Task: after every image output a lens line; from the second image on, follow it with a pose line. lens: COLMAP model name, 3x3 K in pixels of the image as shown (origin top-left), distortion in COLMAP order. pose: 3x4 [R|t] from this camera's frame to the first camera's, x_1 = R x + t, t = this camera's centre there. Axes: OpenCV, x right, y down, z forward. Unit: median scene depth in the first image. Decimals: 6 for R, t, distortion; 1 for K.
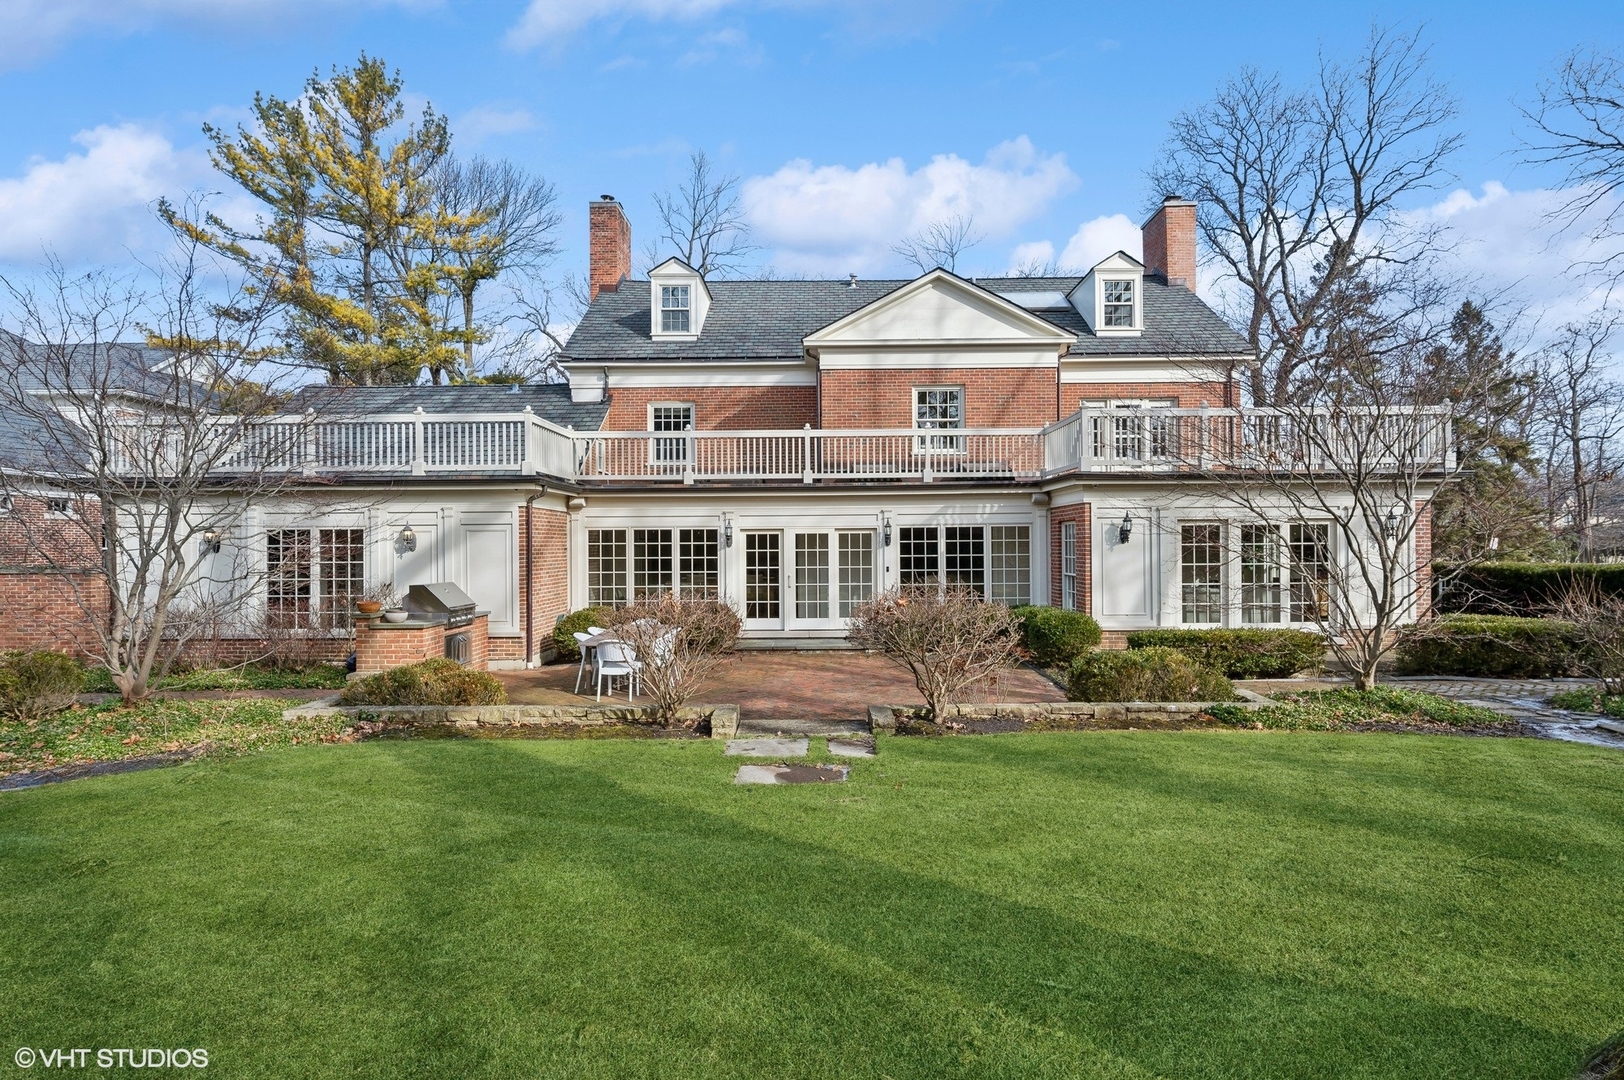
lens RADIAL K [[799.0, 0, 811.3], [0, 799.0, 541.0], [0, 0, 1]] dist [-0.005307, -0.000846]
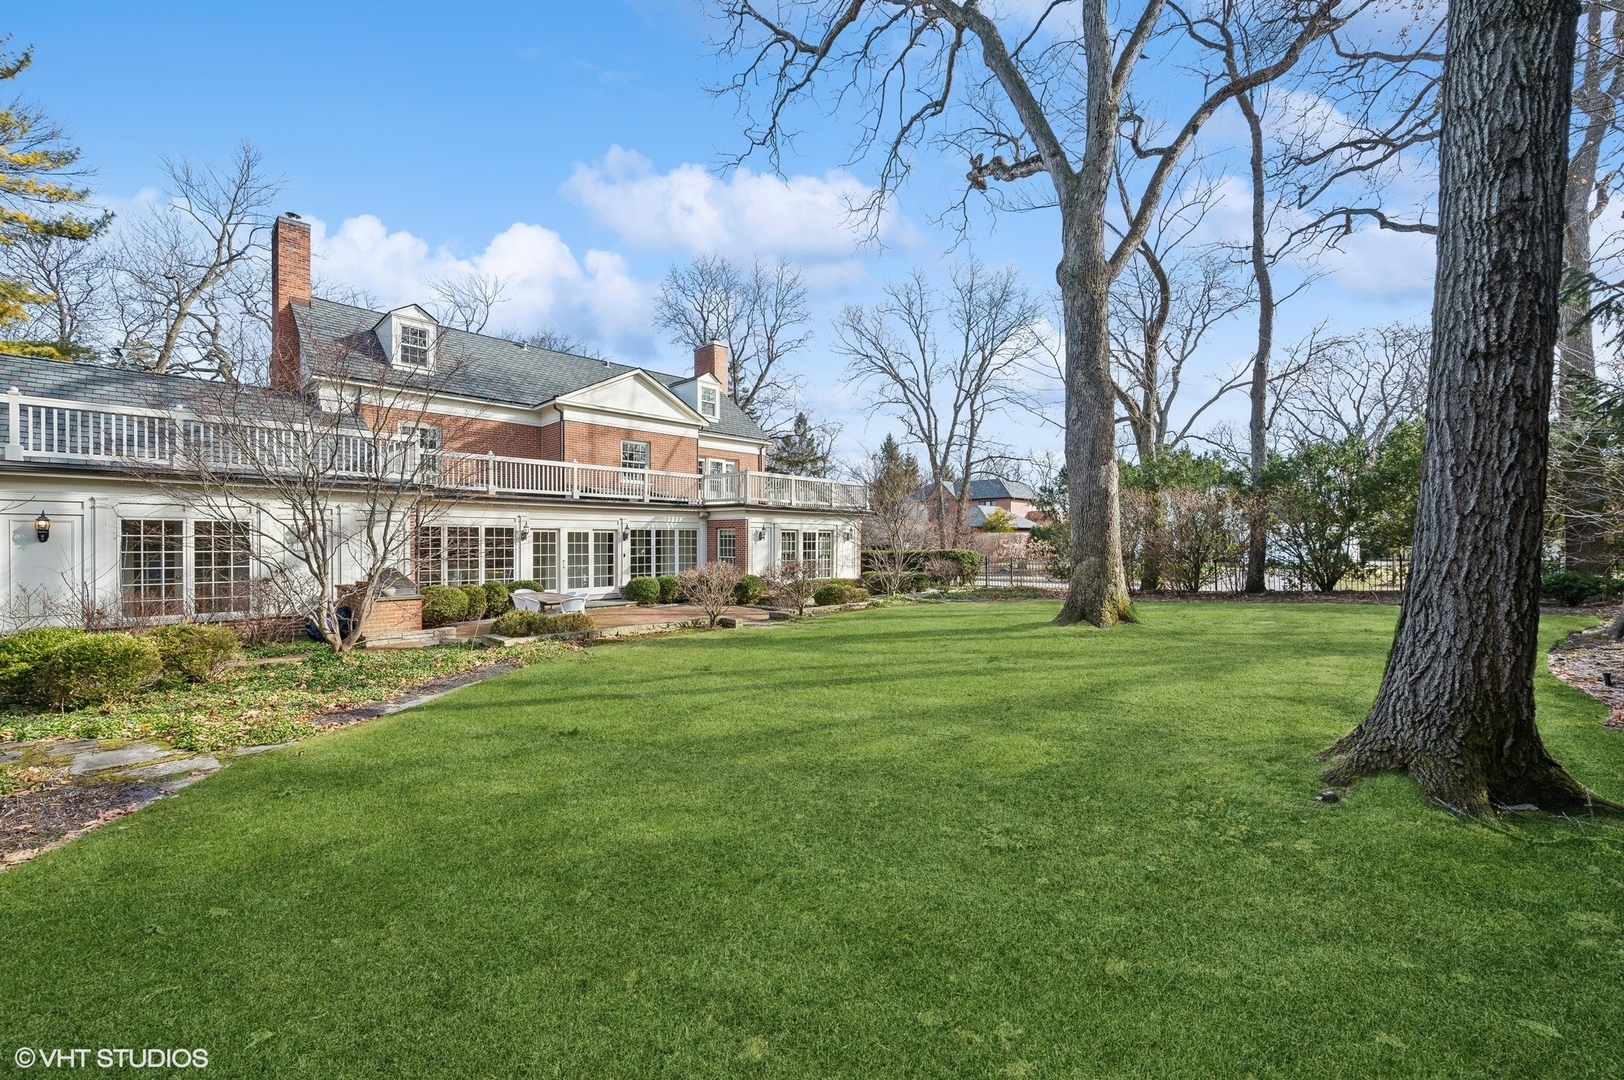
lens RADIAL K [[656.4, 0, 811.9], [0, 656.4, 543.4], [0, 0, 1]] dist [0.000107, -0.000013]
pose [[0.684919, 0.005055, 0.728601, -0.597728], [-0.010387, 0.999942, 0.002826, 0.003628], [-0.728545, -0.009504, 0.684932, -0.171397]]
